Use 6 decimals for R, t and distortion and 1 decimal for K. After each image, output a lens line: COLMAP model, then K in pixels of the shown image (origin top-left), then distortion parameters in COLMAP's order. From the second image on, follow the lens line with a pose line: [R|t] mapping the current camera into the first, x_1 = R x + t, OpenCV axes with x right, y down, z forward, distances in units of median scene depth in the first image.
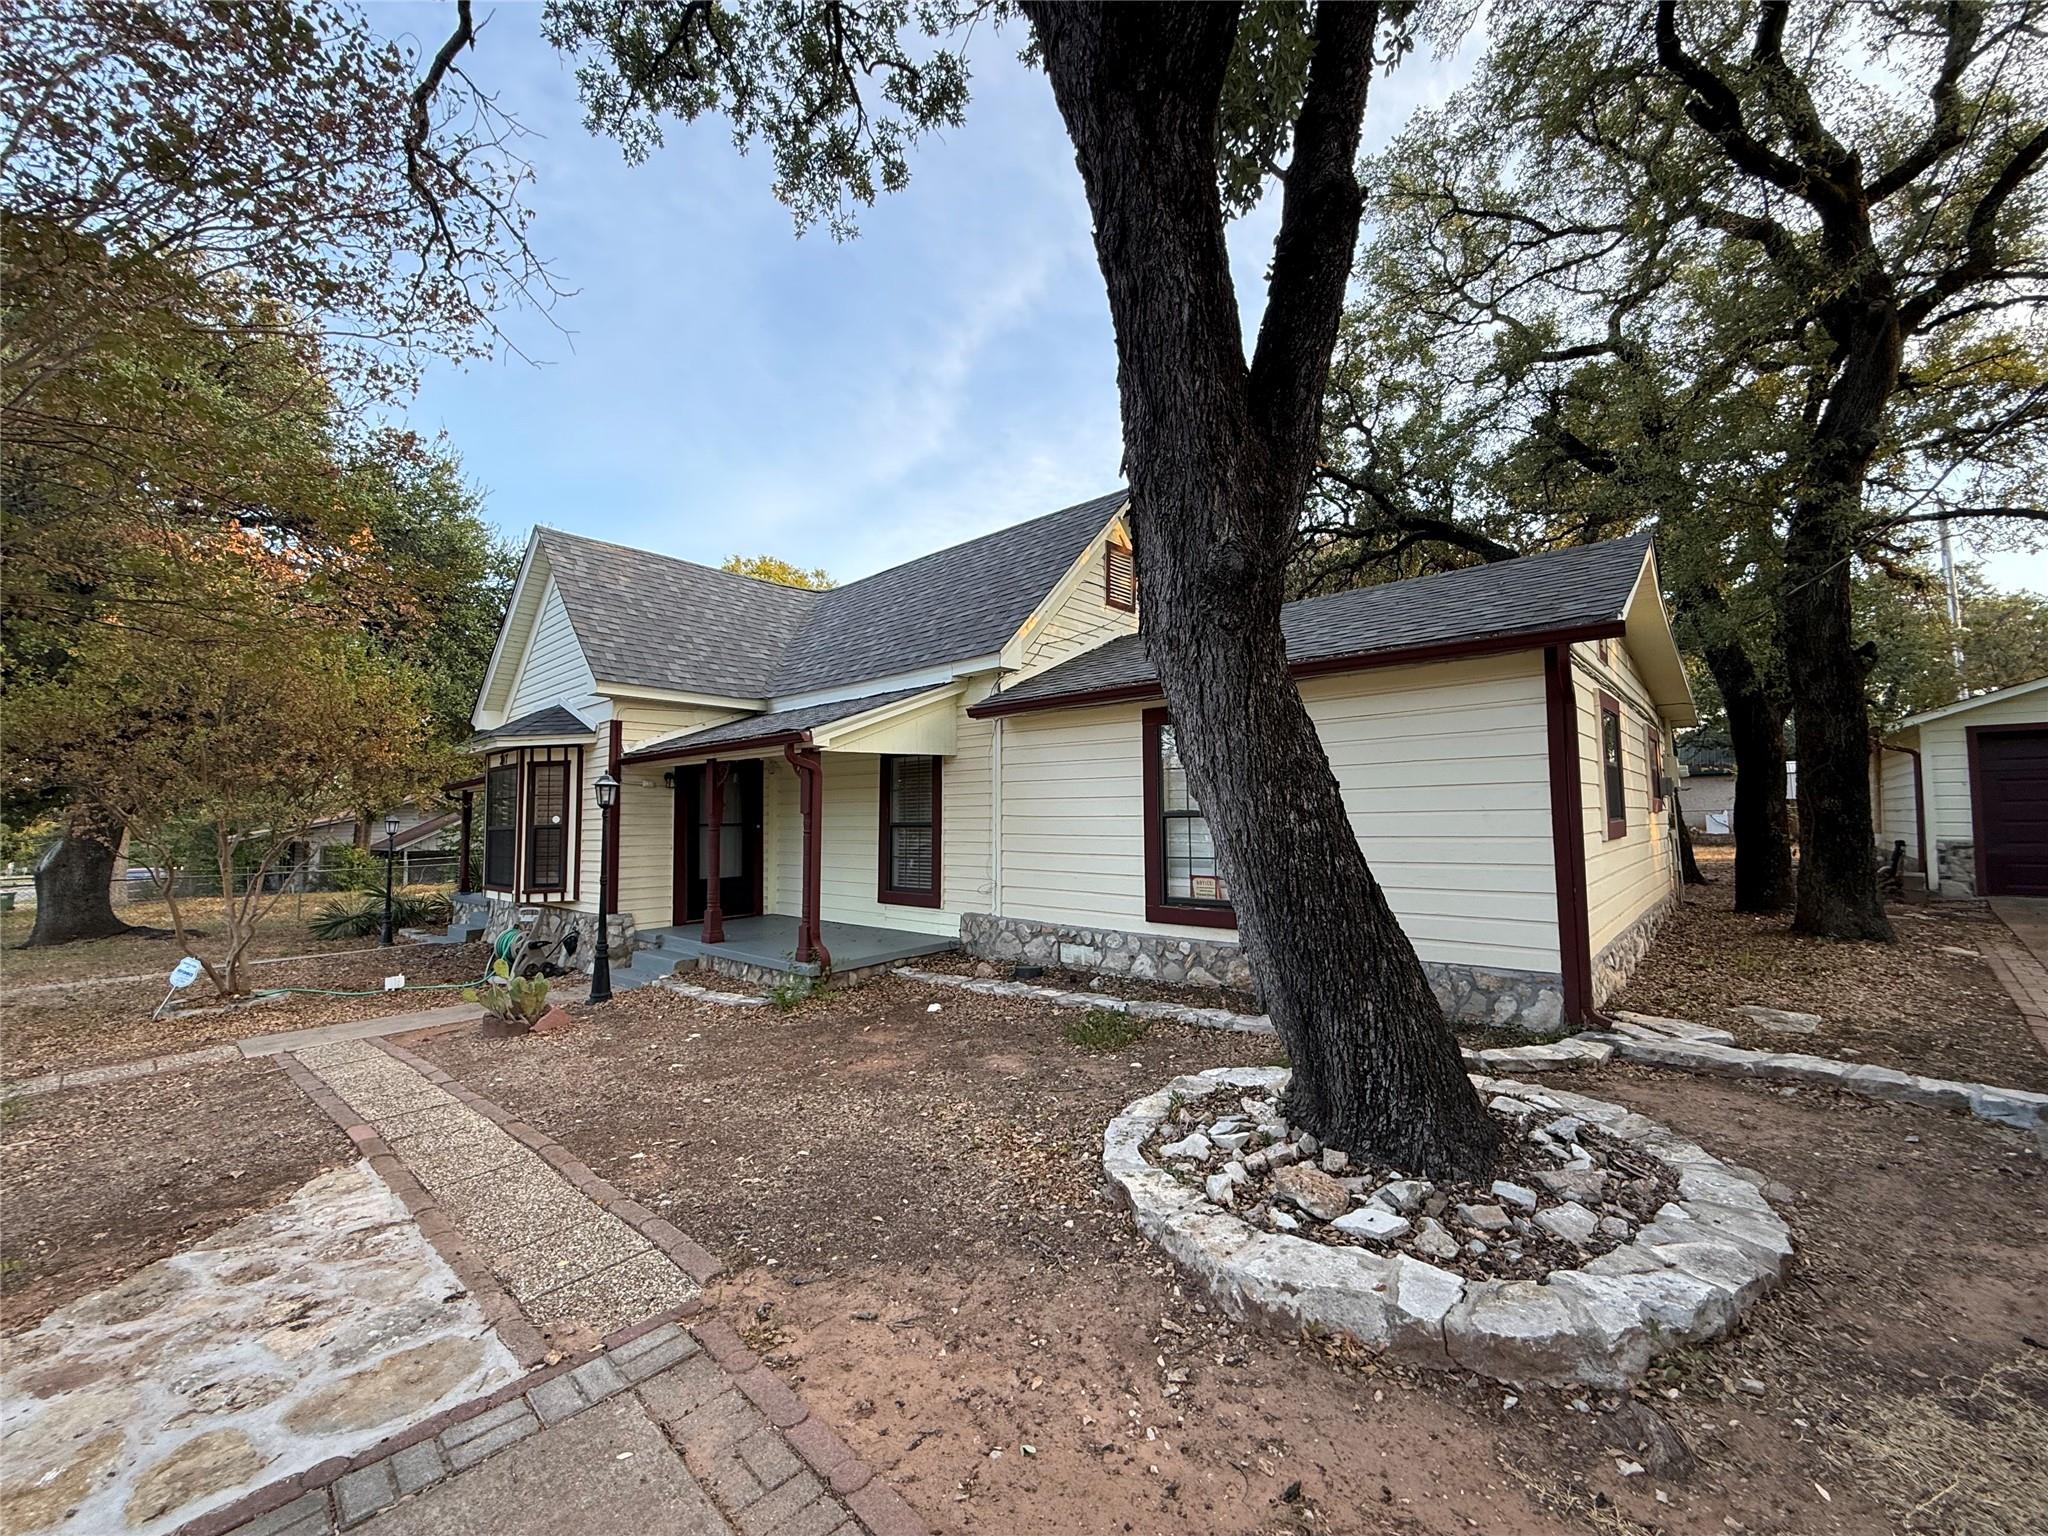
lens RADIAL K [[809.1, 0, 1024.0], [0, 809.1, 768.0], [0, 0, 1]] dist [-0.000975, 0.000058]
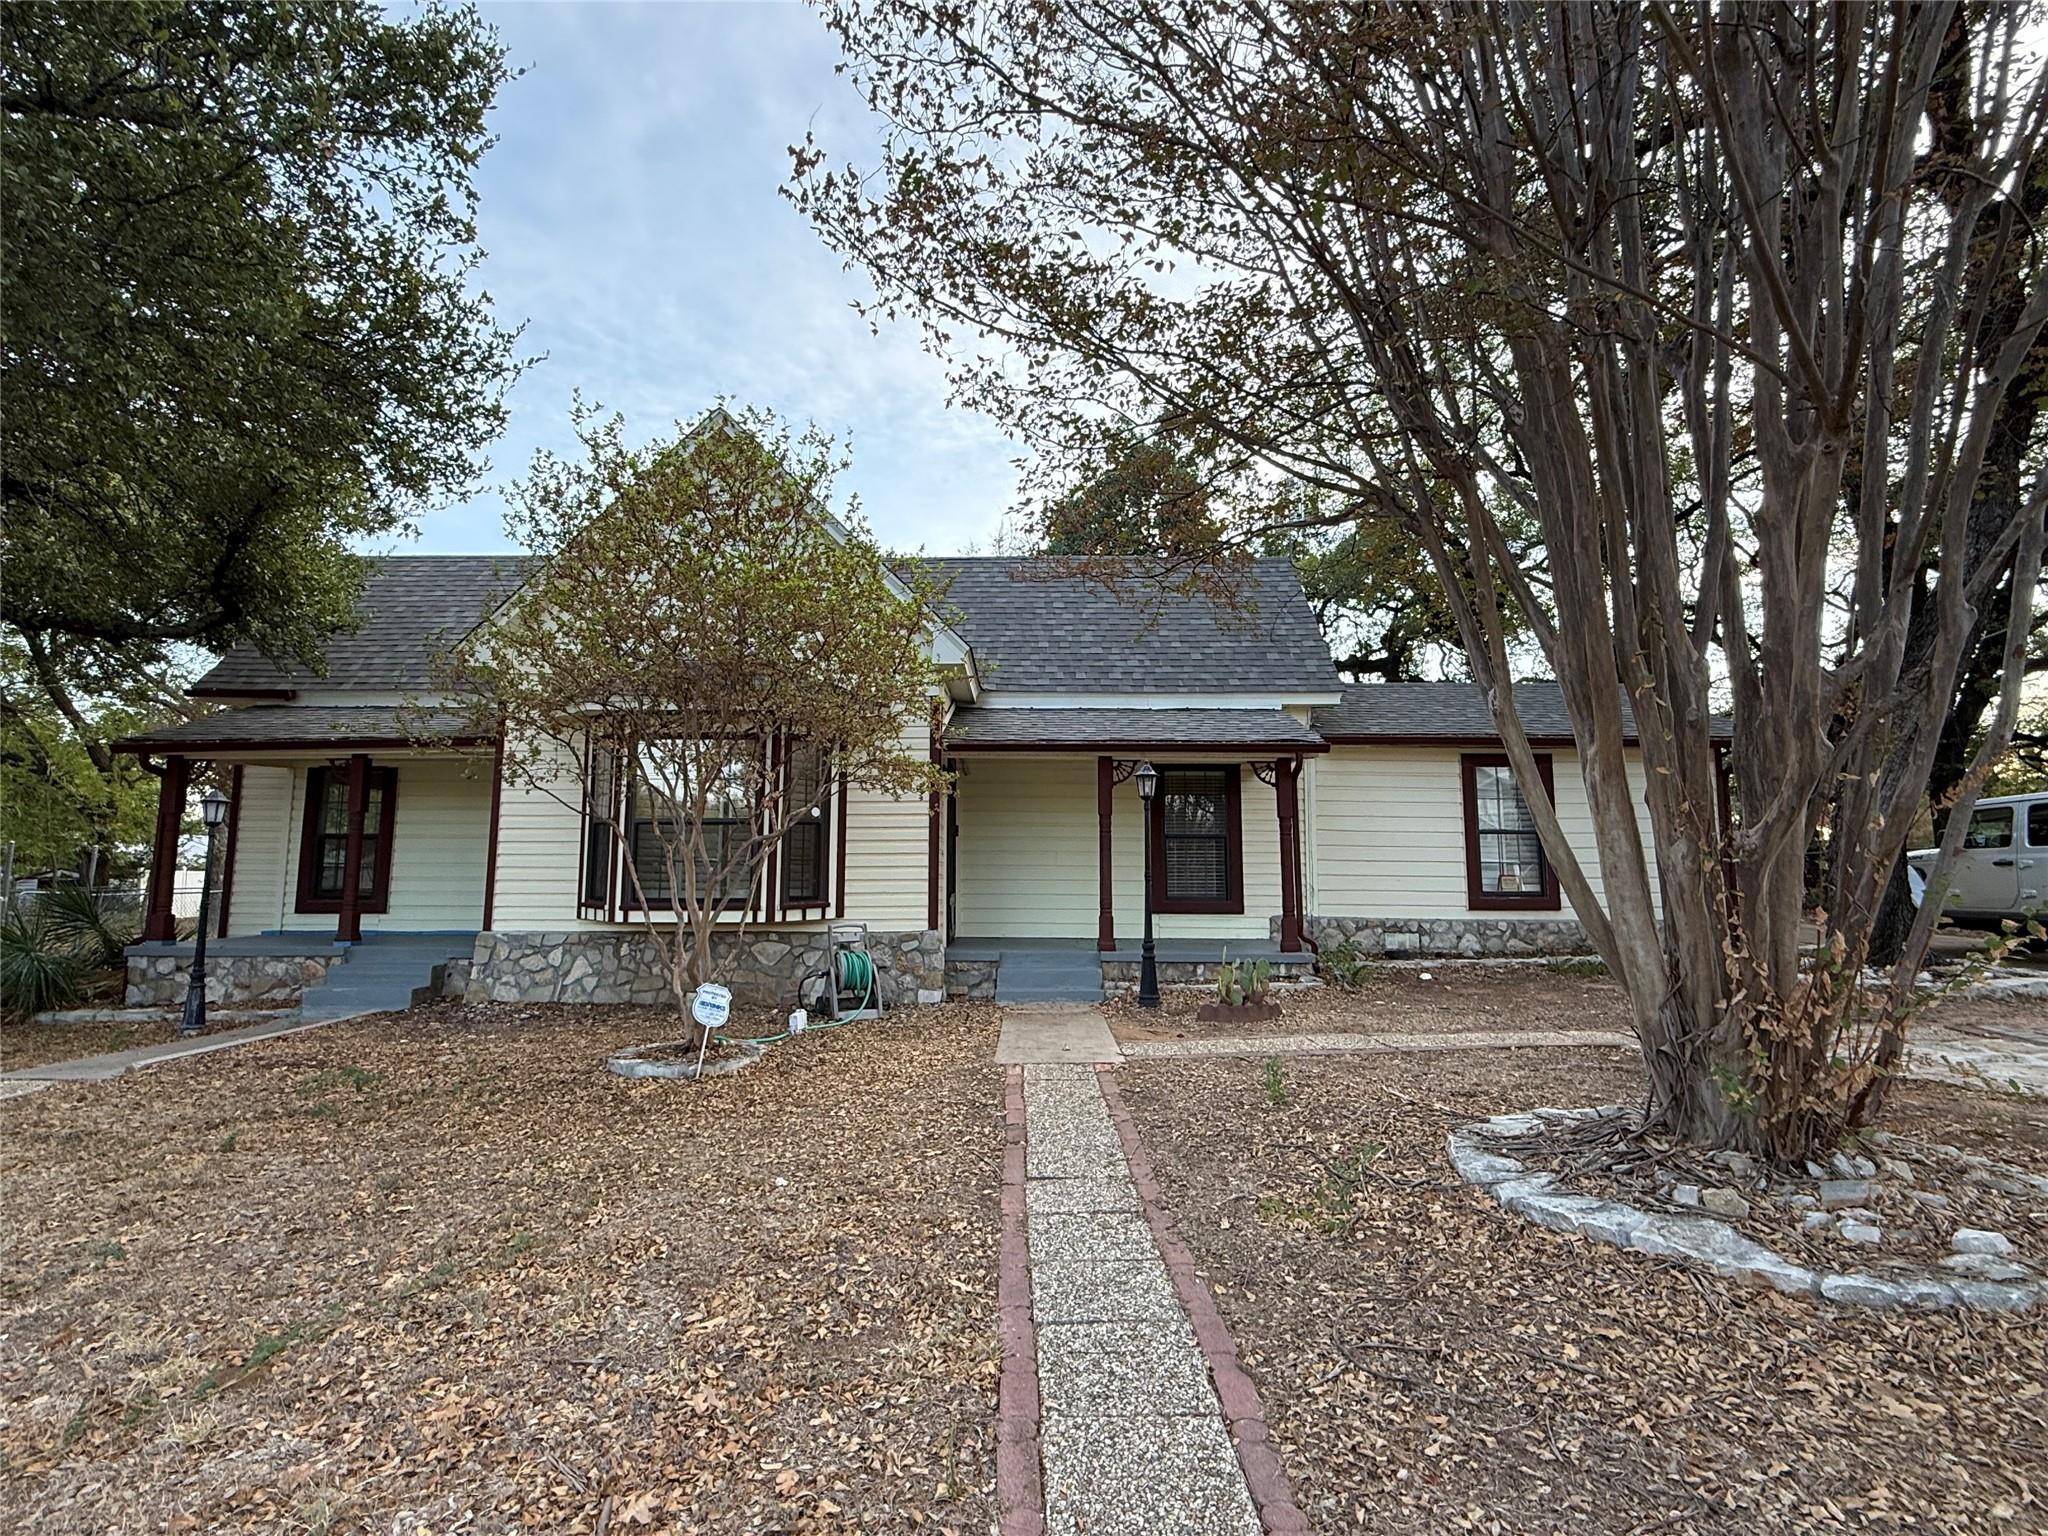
lens RADIAL K [[1055.2, 0, 1024.0], [0, 1055.2, 768.0], [0, 0, 1]] dist [-0.001119, -0.000087]
pose [[0.738739, 0.084515, 0.668672, -1.424657], [-0.056937, 0.996386, -0.063032, 0.095454], [-0.671582, 0.008492, 0.740881, 0.170821]]
